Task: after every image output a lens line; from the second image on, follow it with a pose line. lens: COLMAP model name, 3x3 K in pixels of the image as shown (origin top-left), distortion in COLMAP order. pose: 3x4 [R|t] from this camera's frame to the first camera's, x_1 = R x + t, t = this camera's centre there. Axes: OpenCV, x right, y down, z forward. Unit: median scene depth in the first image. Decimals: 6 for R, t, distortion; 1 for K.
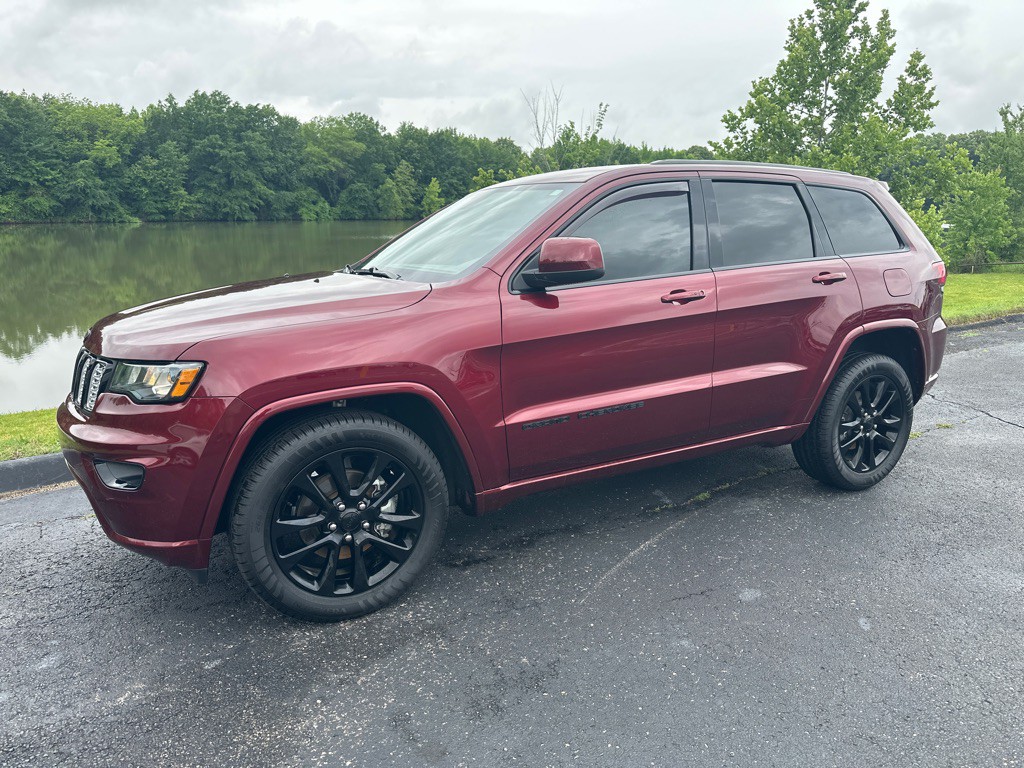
lens RADIAL K [[715.6, 0, 518.8], [0, 715.6, 387.6], [0, 0, 1]] dist [0.050112, -0.061187]
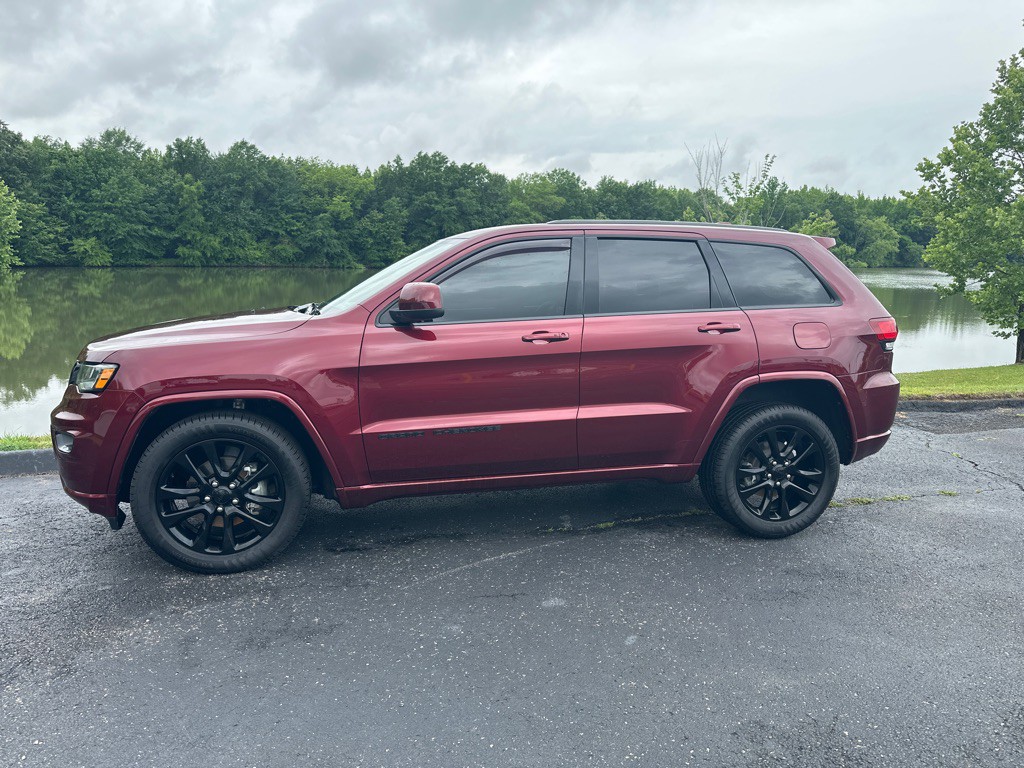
lens RADIAL K [[715.6, 0, 513.0], [0, 715.6, 380.5], [0, 0, 1]] dist [0.050112, -0.061187]
pose [[0.962678, 0.056944, -0.264590, 0.369207], [-0.076703, 0.994936, -0.064951, 0.014930], [0.259551, 0.082822, 0.962171, -0.076765]]
